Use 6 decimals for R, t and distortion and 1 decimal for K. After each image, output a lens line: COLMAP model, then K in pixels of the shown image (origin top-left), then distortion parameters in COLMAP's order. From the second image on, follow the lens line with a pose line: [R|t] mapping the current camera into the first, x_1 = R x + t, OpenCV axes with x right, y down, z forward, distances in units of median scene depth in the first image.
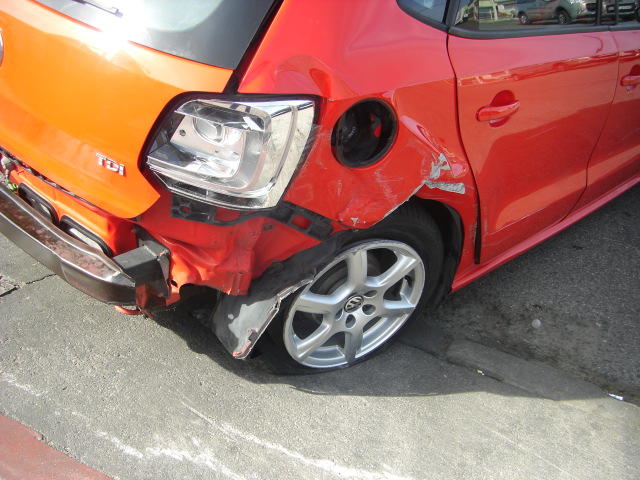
lens RADIAL K [[729.6, 0, 307.1], [0, 729.6, 255.8], [0, 0, 1]] dist [-0.154720, 0.000000]
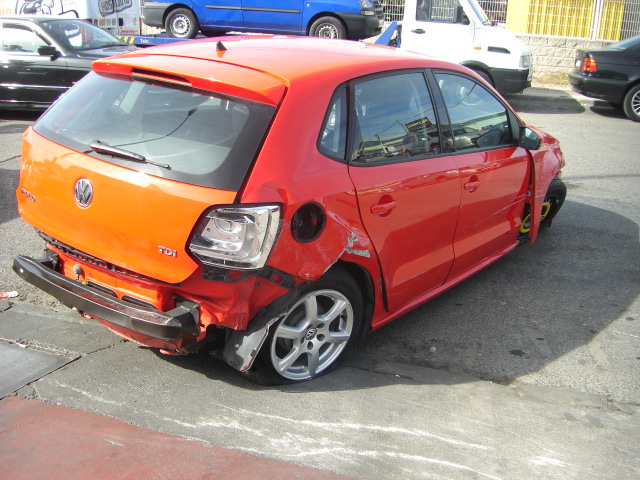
lens RADIAL K [[729.6, 0, 319.2], [0, 729.6, 238.3], [0, 0, 1]] dist [-0.154720, 0.000000]
pose [[0.987890, -0.090781, 0.125829, -0.109395], [0.117583, 0.967148, -0.225388, 0.244873], [-0.101234, 0.237454, 0.966109, -0.646947]]
